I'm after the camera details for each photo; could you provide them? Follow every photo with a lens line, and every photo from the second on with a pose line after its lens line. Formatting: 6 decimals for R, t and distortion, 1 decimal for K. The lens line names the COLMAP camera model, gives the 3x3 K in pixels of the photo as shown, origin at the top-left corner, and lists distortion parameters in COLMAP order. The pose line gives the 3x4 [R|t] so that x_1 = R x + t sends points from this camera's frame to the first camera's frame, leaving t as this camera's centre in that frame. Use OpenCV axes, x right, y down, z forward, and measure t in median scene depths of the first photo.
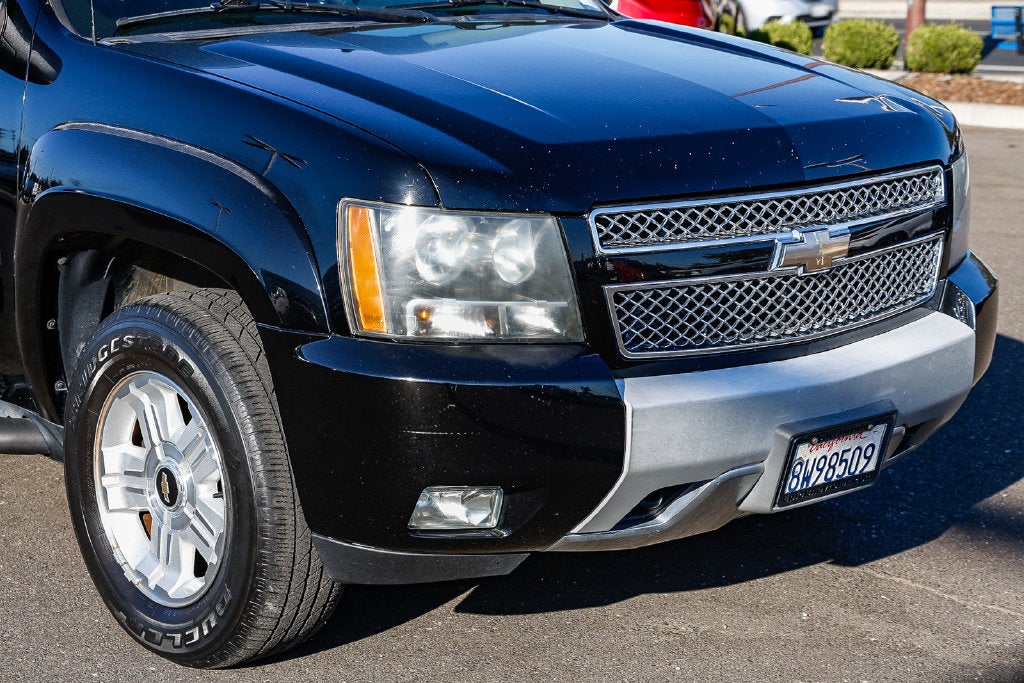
lens RADIAL K [[1891.4, 0, 512.0], [0, 1891.4, 341.5], [0, 0, 1]] dist [0.155373, 0.052363]
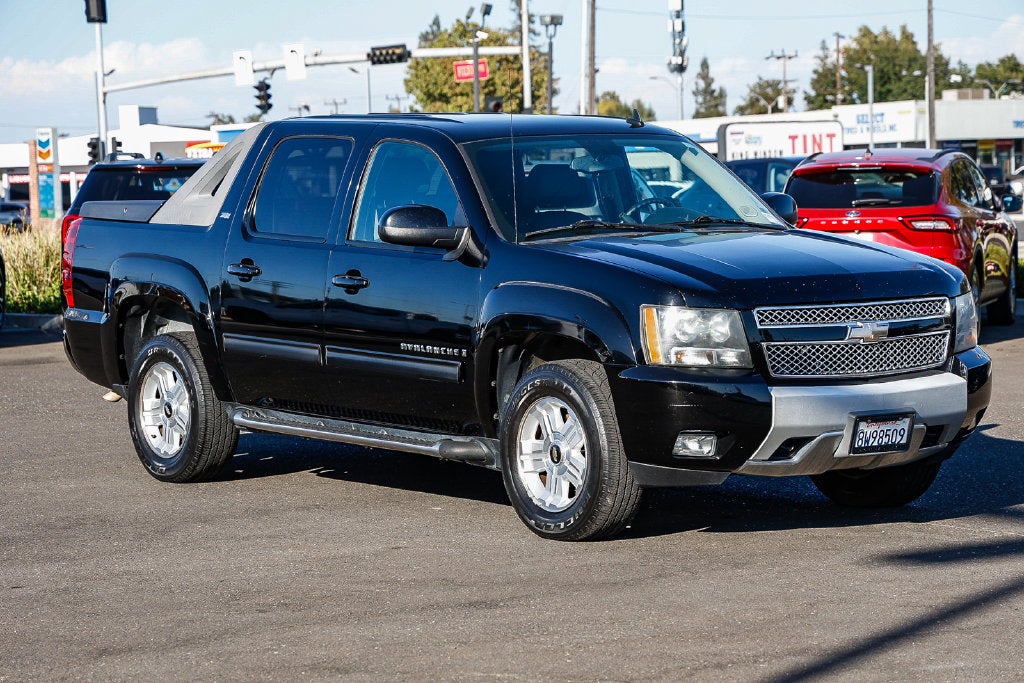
lens RADIAL K [[2904.8, 0, 512.0], [0, 2904.8, 341.5], [0, 0, 1]] dist [0.375992, 0.112754]
pose [[0.994105, -0.017748, -0.106960, 0.116292], [0.001604, 0.988811, -0.149166, 0.448759], [0.108411, 0.148115, 0.983010, -2.229616]]
